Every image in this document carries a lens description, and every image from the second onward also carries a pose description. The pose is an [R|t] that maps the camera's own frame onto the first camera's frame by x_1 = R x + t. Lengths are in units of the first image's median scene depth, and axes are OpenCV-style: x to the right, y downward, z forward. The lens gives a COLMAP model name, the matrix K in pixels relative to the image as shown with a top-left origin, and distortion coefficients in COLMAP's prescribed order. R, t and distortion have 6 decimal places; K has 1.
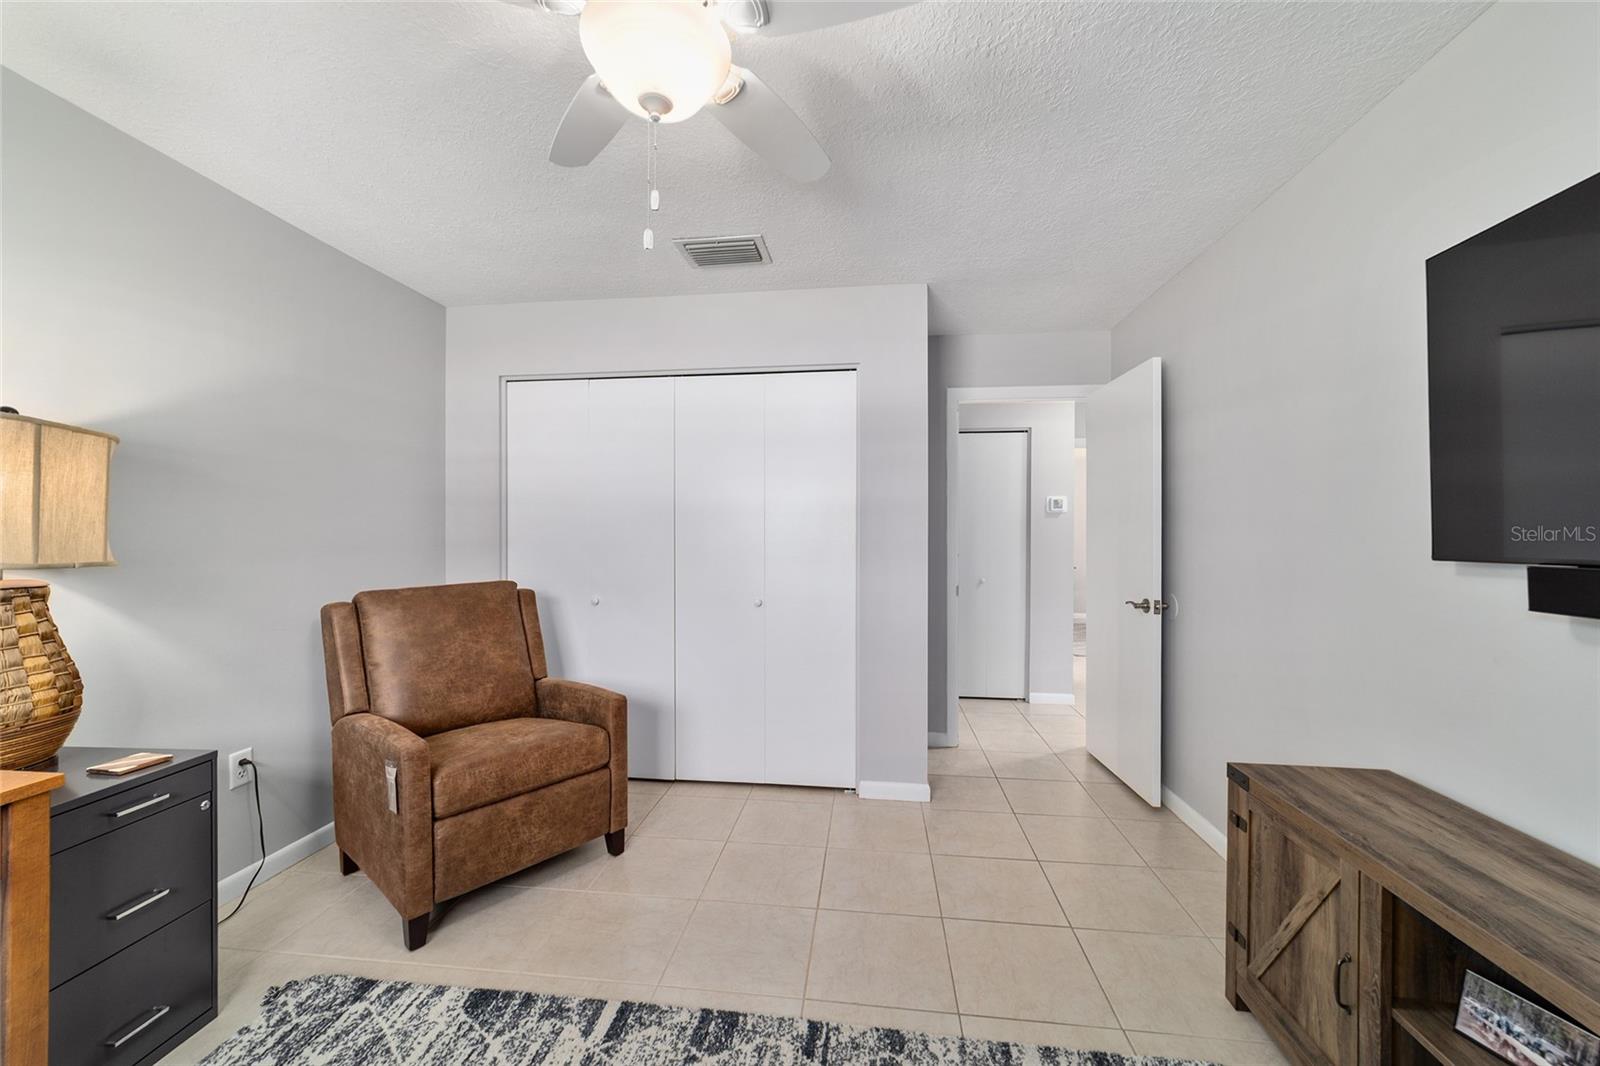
lens RADIAL K [[611.5, 0, 798.5], [0, 611.5, 529.9], [0, 0, 1]] dist [-0.020550, 0.009952]
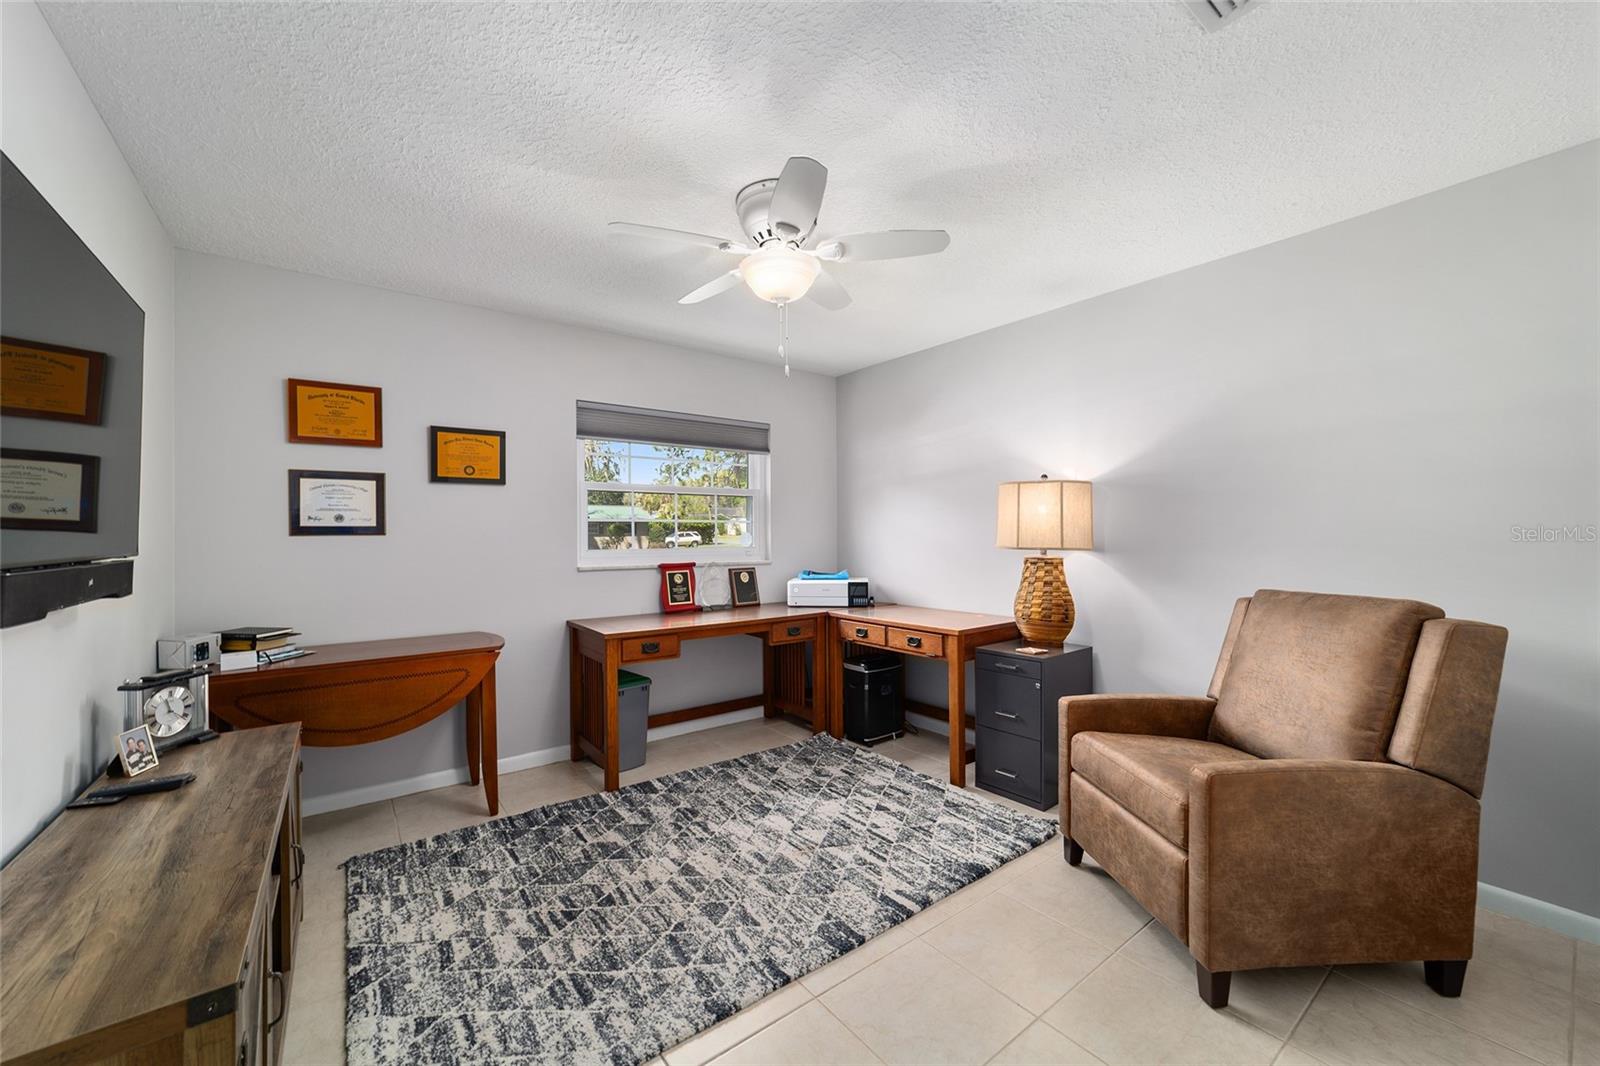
lens RADIAL K [[611.5, 0, 798.5], [0, 611.5, 529.9], [0, 0, 1]] dist [-0.020550, 0.009952]
pose [[-0.715445, -0.000080, -0.698669, 0.802040], [0.009678, 0.999903, -0.010024, 0.012723], [0.698602, -0.013933, -0.715375, 1.880616]]
